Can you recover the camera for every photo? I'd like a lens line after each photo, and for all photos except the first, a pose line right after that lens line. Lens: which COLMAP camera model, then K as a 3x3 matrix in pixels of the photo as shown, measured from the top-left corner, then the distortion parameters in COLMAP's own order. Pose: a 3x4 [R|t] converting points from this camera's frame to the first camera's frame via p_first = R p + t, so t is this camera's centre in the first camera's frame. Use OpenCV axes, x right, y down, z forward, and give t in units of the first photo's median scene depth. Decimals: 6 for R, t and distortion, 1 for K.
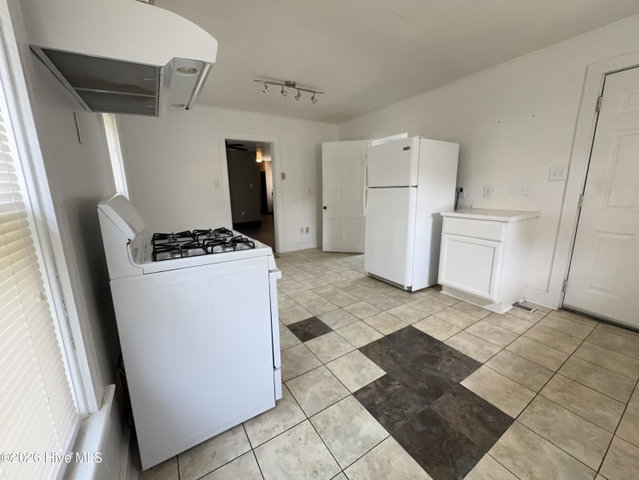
lens RADIAL K [[259.8, 0, 319.2], [0, 259.8, 237.1], [0, 0, 1]] dist [0.000285, 0.000262]
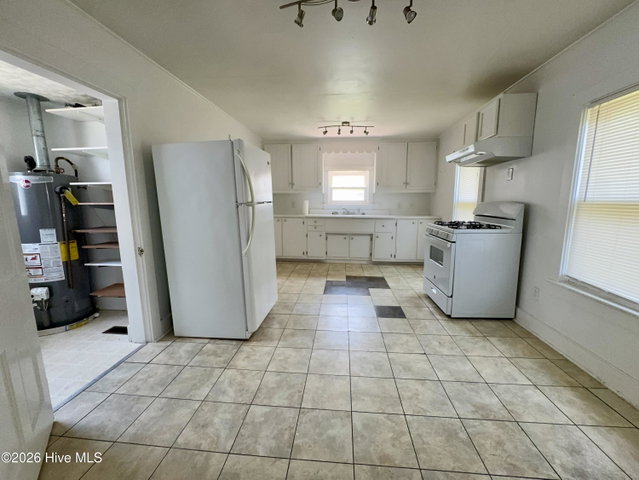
lens RADIAL K [[254.3, 0, 318.7], [0, 254.3, 239.1], [0, 0, 1]] dist [-0.001806, -0.000184]
pose [[-0.790078, -0.068520, 0.609165, -0.458357], [0.138007, 0.948341, 0.285663, -0.353591], [-0.597270, 0.309765, -0.739807, 1.870204]]
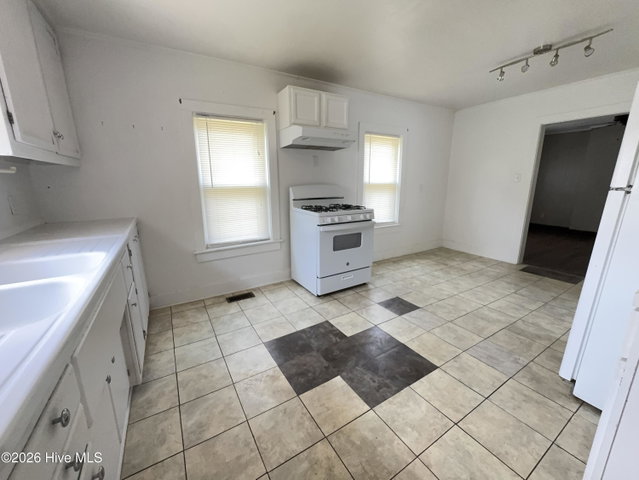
lens RADIAL K [[254.3, 0, 318.7], [0, 254.3, 239.1], [0, 0, 1]] dist [-0.001806, -0.000184]
pose [[-0.021161, 0.241020, -0.970290, 0.940694], [-0.189020, 0.952039, 0.240609, -0.131651], [0.981745, 0.188496, 0.025412, 0.526531]]
